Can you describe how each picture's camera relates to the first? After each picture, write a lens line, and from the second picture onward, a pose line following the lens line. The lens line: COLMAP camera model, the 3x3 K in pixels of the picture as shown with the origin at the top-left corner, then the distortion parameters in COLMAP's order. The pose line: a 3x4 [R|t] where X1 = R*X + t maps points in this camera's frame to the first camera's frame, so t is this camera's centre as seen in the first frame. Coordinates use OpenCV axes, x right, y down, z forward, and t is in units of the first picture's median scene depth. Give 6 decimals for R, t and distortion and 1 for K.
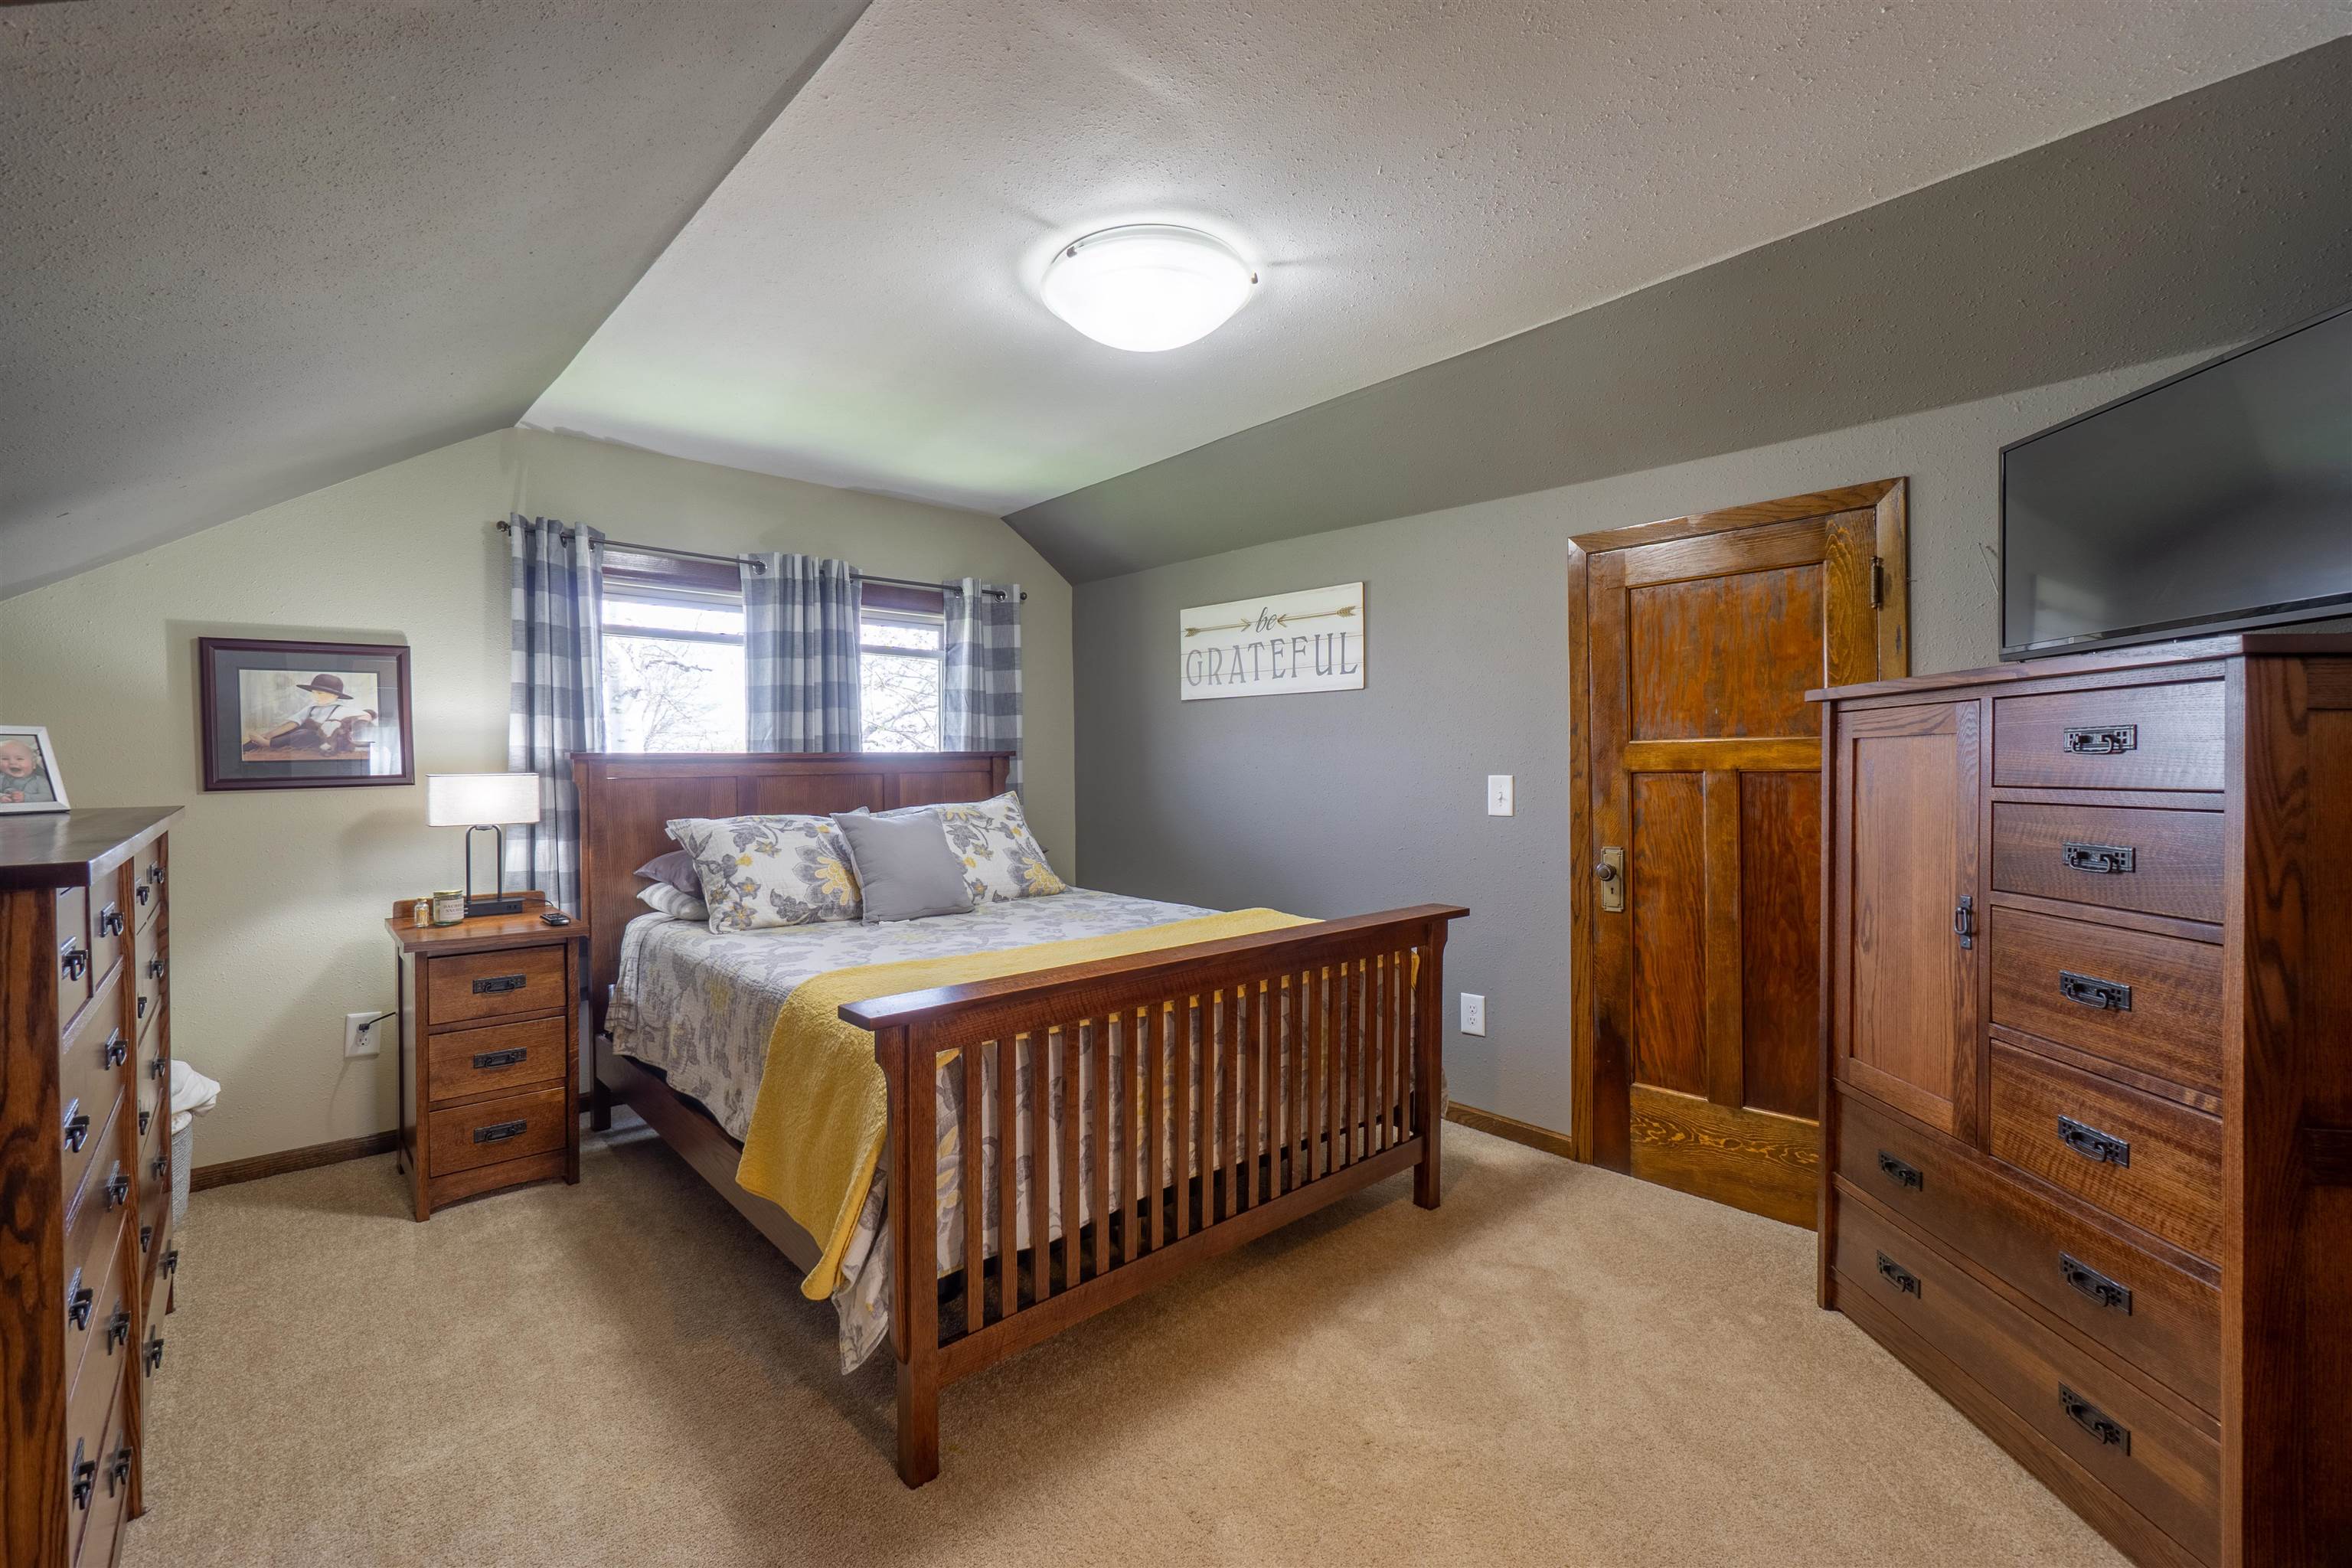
lens RADIAL K [[1019.0, 0, 1153.4], [0, 1019.0, 765.7], [0, 0, 1]] dist [-0.001311, 0.002818]
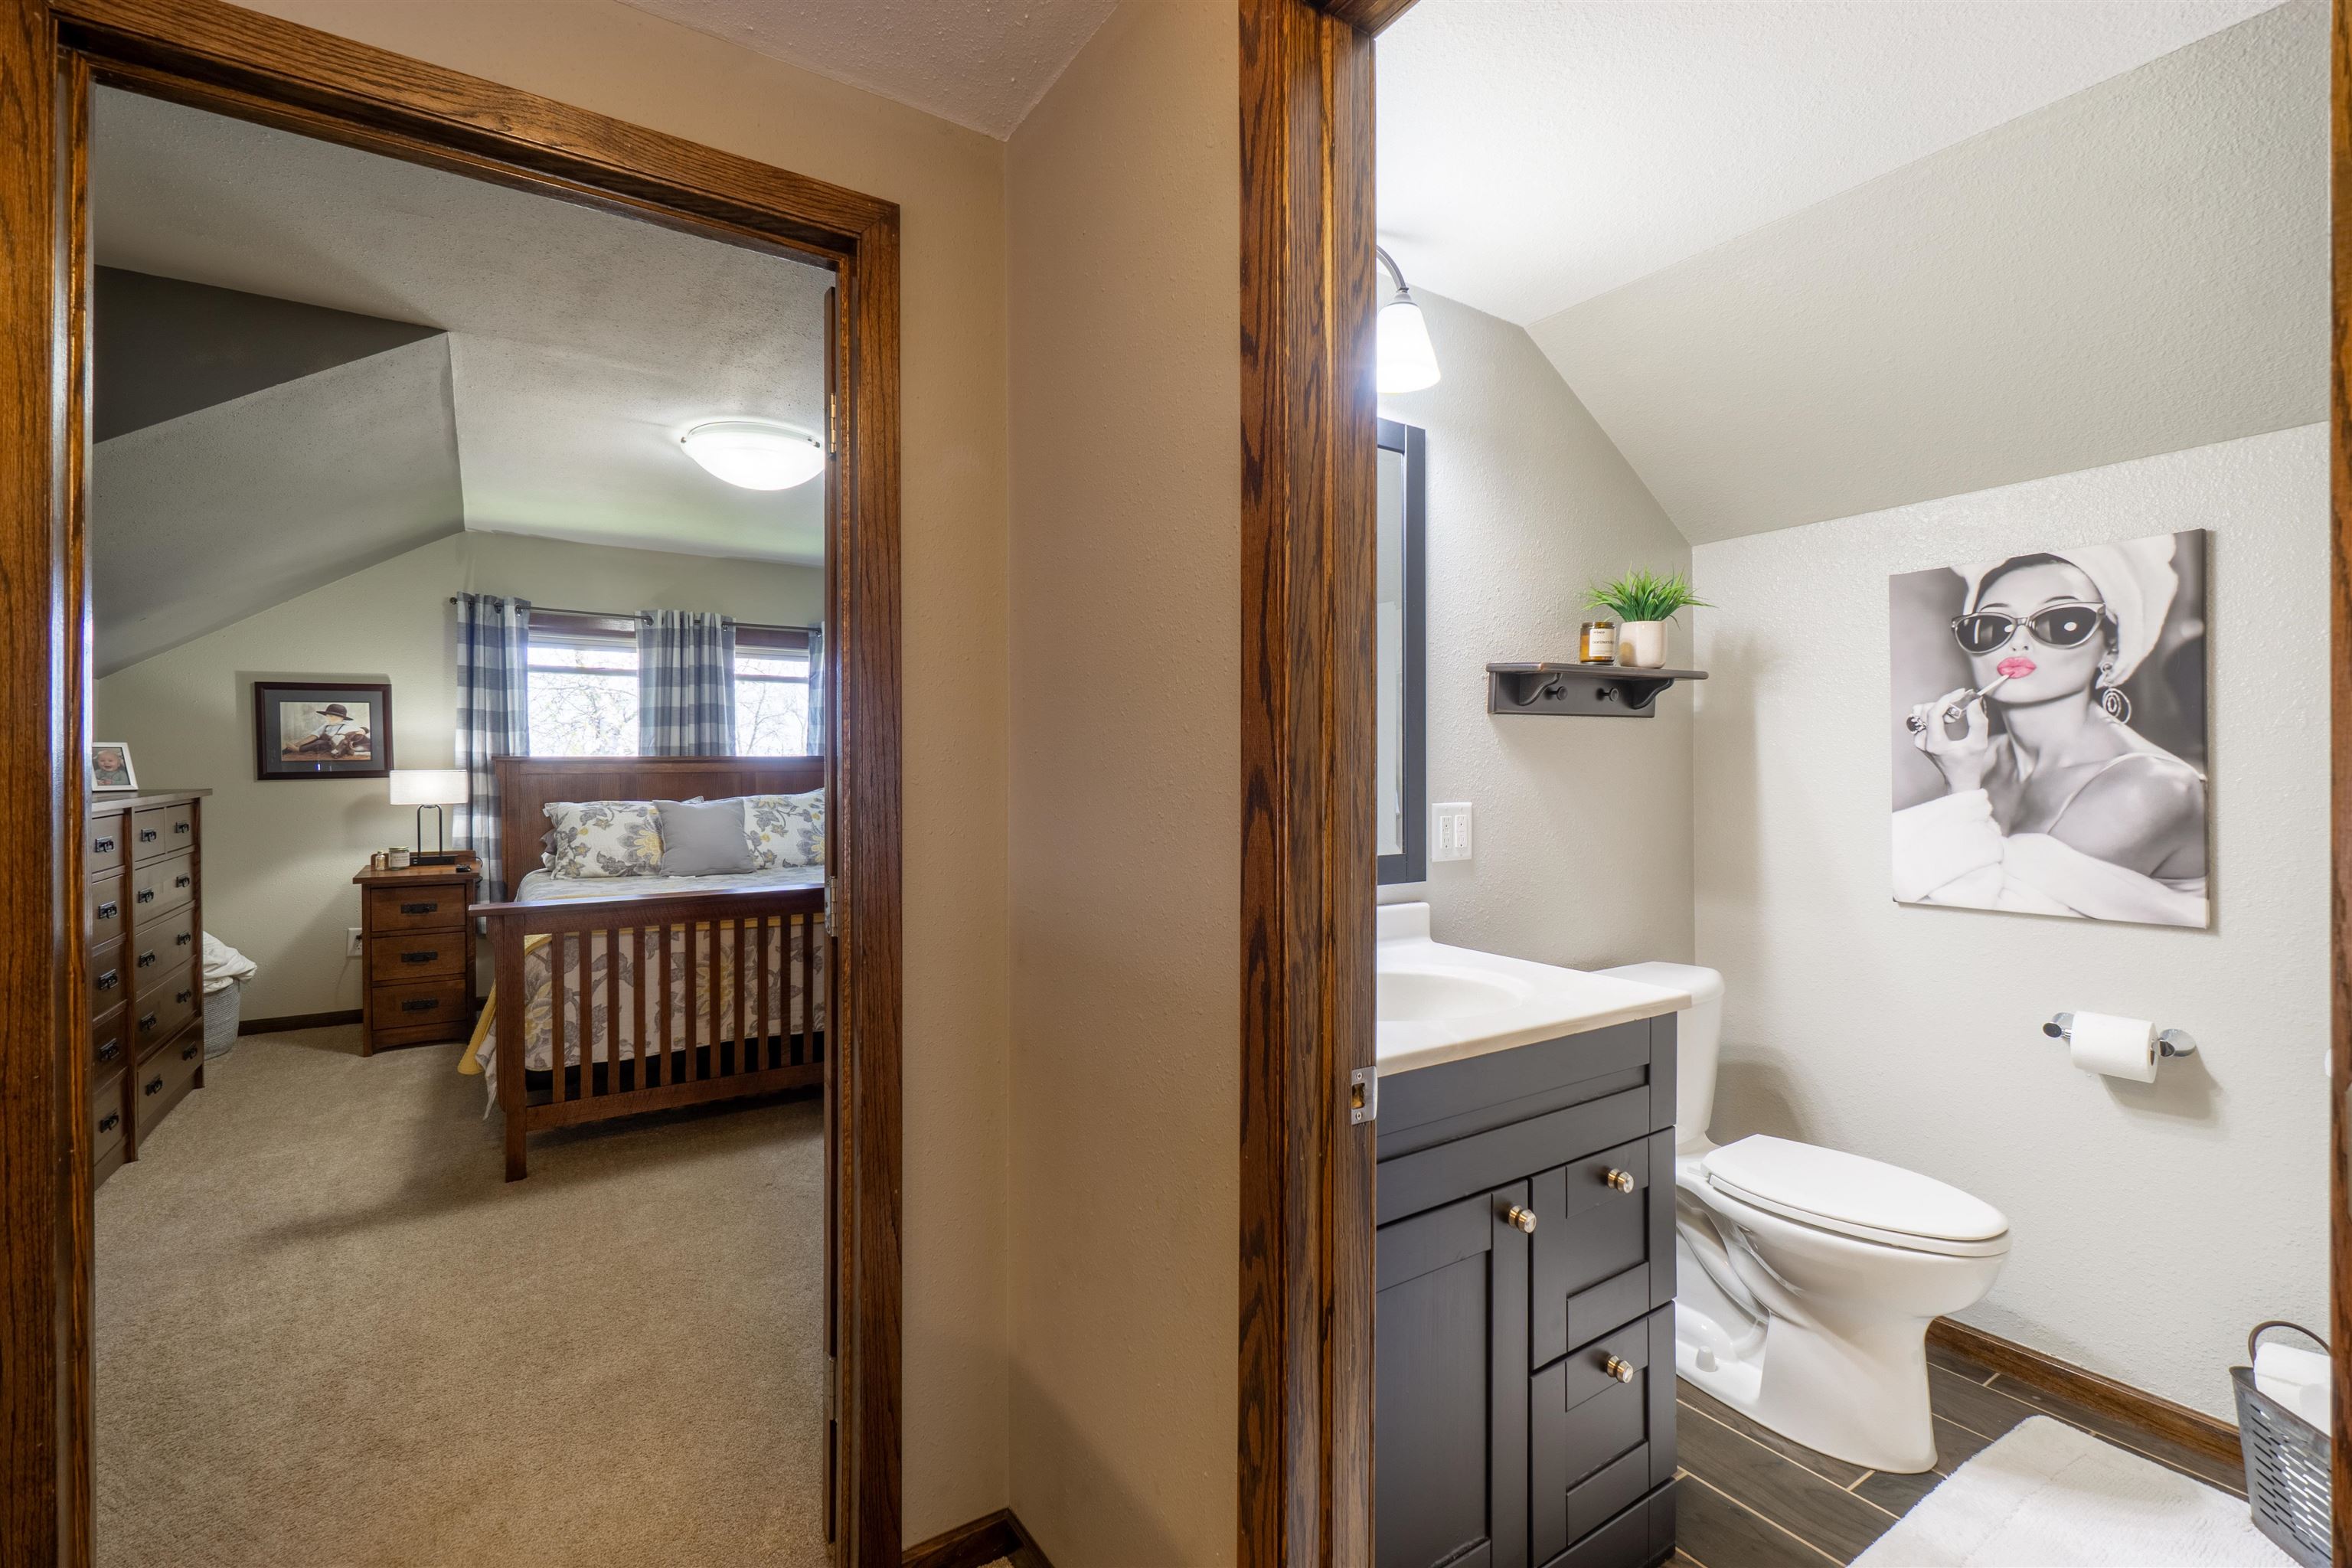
lens RADIAL K [[1019.0, 0, 1160.0], [0, 1019.0, 770.9], [0, 0, 1]] dist [-0.001311, 0.002818]
pose [[0.987478, 0.009078, -0.157493, 0.620068], [-0.007792, 0.999931, 0.008779, -0.012403], [0.157562, -0.007442, 0.987481, -0.296999]]
